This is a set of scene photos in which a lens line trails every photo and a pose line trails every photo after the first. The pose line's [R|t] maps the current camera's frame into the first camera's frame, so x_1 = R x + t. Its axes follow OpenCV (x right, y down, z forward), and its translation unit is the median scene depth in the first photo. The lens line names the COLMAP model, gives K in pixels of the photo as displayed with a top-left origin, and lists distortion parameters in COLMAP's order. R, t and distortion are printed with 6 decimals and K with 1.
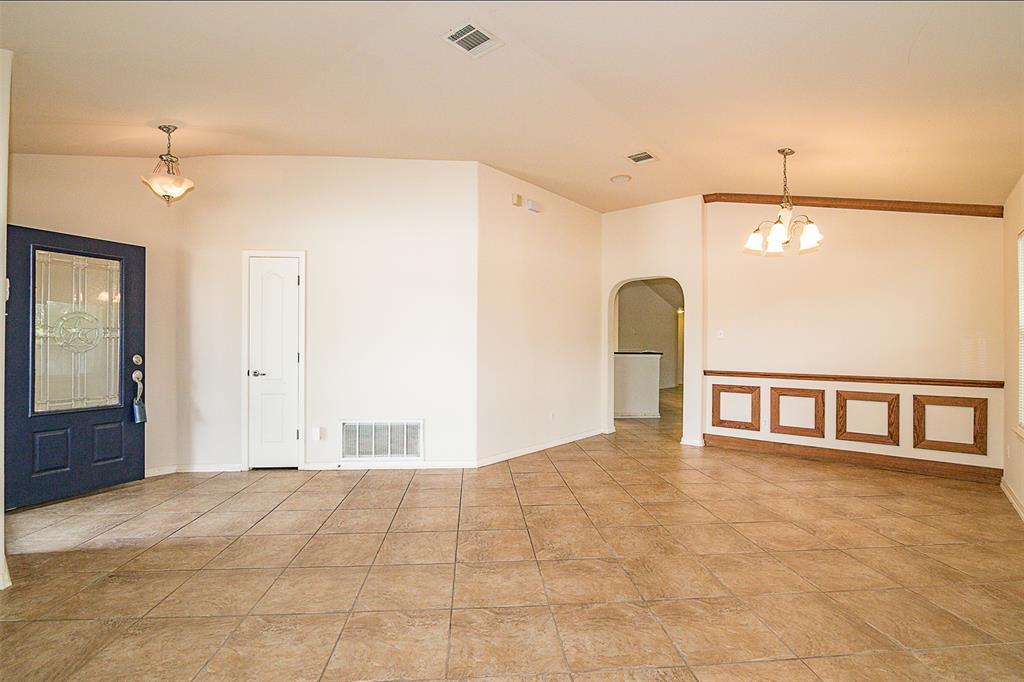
lens RADIAL K [[471.8, 0, 512.0], [0, 471.8, 341.0], [0, 0, 1]] dist [-0.022009, 0.000409]
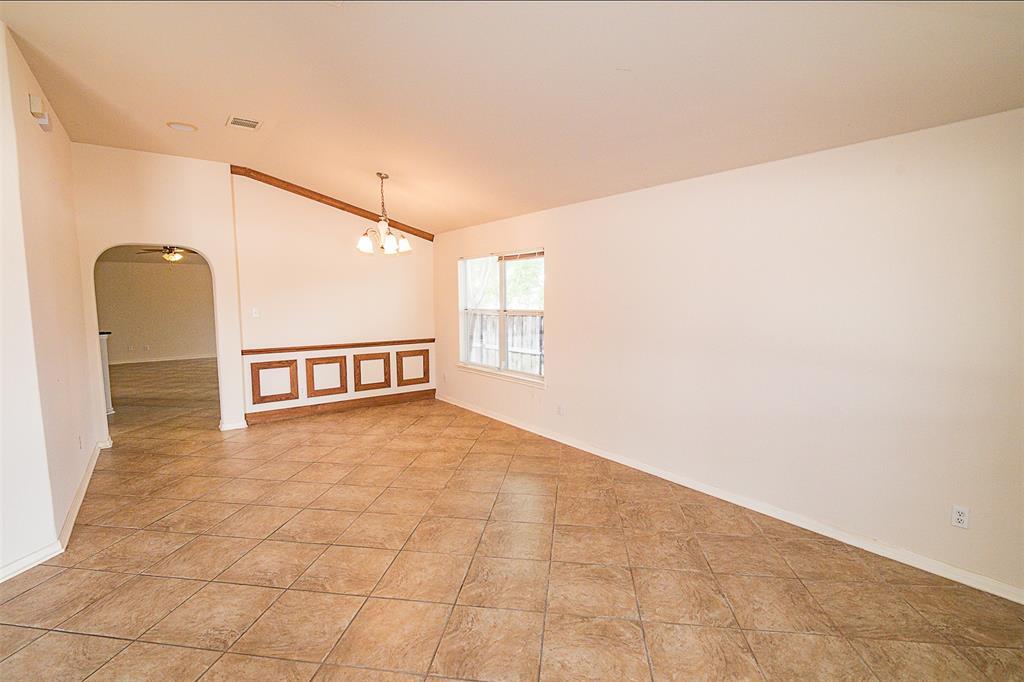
lens RADIAL K [[471.8, 0, 512.0], [0, 471.8, 341.0], [0, 0, 1]] dist [-0.022009, 0.000409]
pose [[0.210901, -0.097077, 0.972675, -0.483787], [-0.004612, 0.994947, 0.100300, -0.066259], [-0.977497, -0.025639, 0.209387, 0.286238]]
